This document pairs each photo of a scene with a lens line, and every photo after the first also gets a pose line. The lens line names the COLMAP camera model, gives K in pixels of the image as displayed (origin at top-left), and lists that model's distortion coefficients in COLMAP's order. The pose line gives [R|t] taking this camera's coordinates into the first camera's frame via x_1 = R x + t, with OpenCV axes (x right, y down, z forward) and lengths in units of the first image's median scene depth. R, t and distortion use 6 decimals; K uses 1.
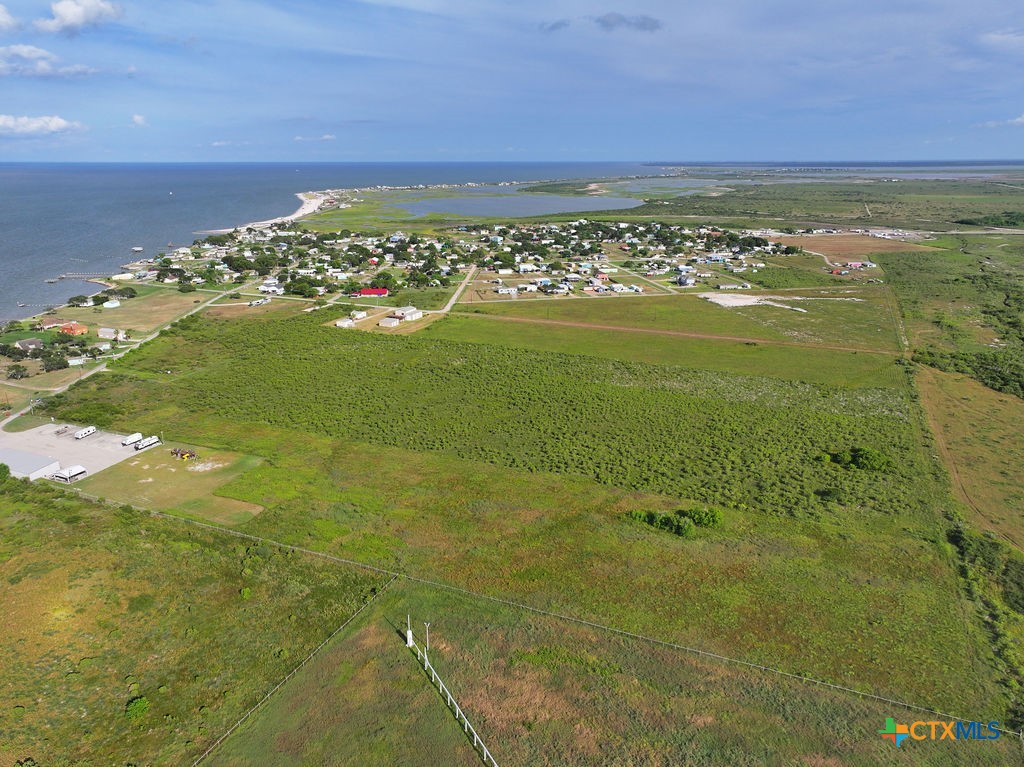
lens RADIAL K [[719.1, 0, 512.0], [0, 719.1, 383.5], [0, 0, 1]] dist [-0.005074, 0.025188]
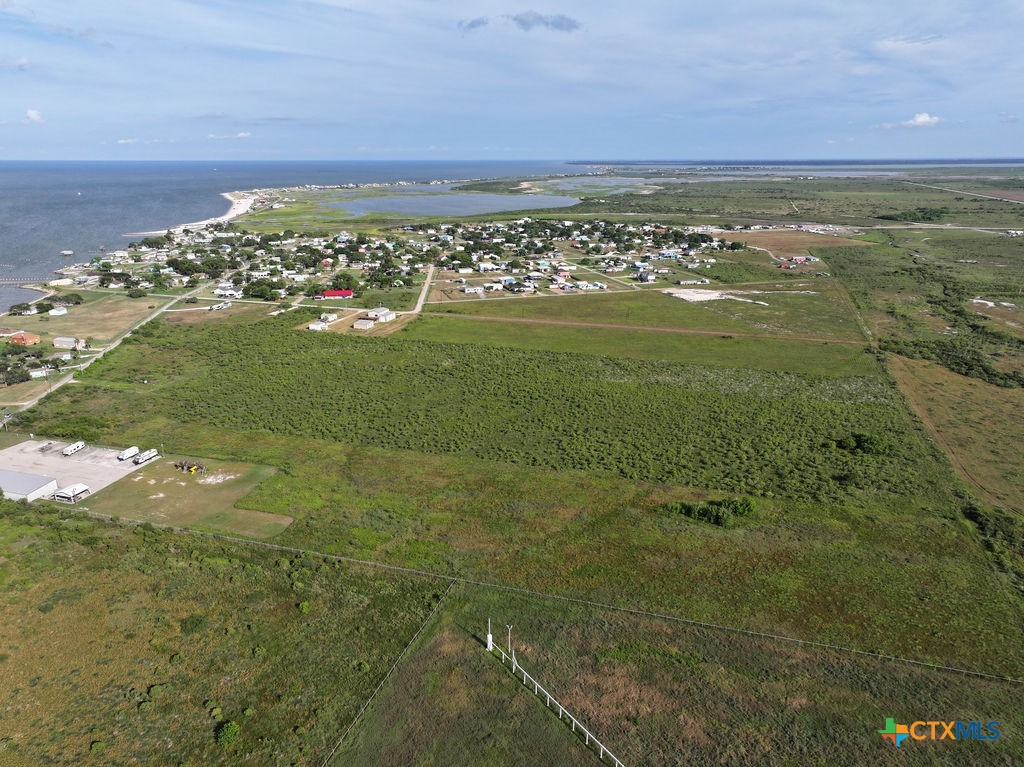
lens RADIAL K [[719.1, 0, 512.0], [0, 719.1, 383.5], [0, 0, 1]] dist [-0.005074, 0.025188]
pose [[0.994637, -0.030884, 0.098704, -0.100372], [0.030709, 0.999523, 0.003300, -0.001937], [-0.098759, -0.000251, 0.995111, 0.006259]]
